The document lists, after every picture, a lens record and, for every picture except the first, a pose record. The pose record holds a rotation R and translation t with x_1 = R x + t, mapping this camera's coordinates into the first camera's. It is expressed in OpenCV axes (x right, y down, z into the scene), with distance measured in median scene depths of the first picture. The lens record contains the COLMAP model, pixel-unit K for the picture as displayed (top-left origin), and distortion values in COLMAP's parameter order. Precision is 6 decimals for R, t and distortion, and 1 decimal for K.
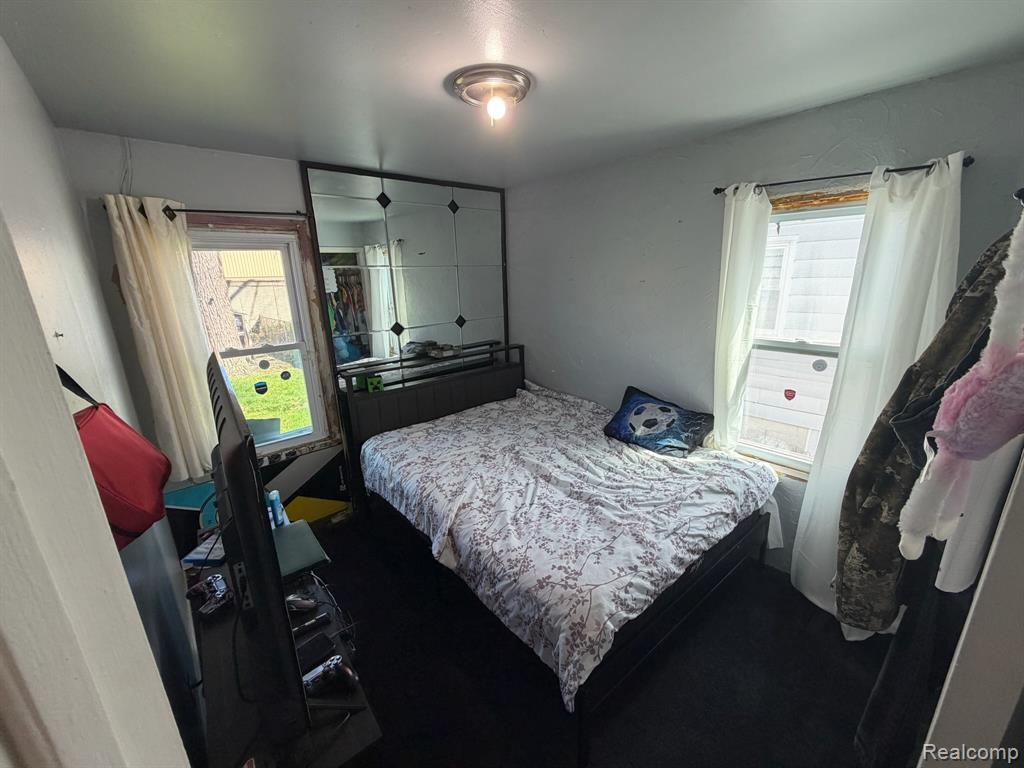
lens RADIAL K [[411.6, 0, 512.0], [0, 411.6, 384.0], [0, 0, 1]] dist [0.000744, 0.000062]
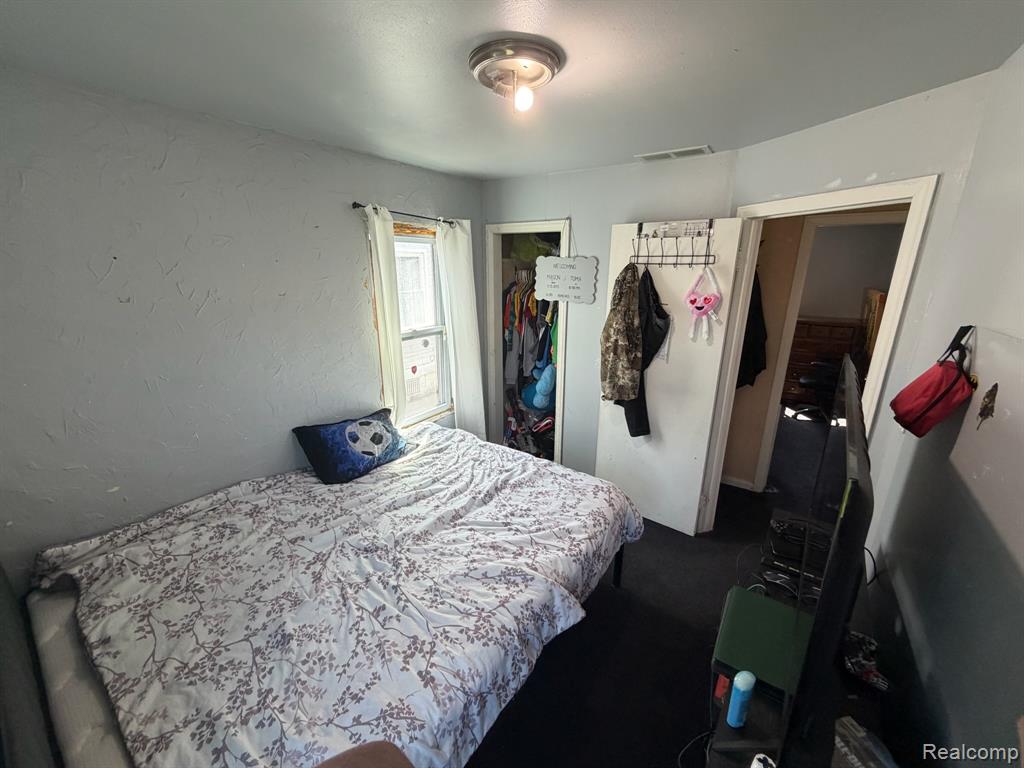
lens RADIAL K [[411.6, 0, 512.0], [0, 411.6, 384.0], [0, 0, 1]] dist [0.000744, 0.000062]
pose [[-0.260630, -0.246974, 0.933315, -0.696130], [0.260554, 0.912860, 0.314321, -0.275566], [-0.929615, 0.325101, -0.173568, 0.950479]]
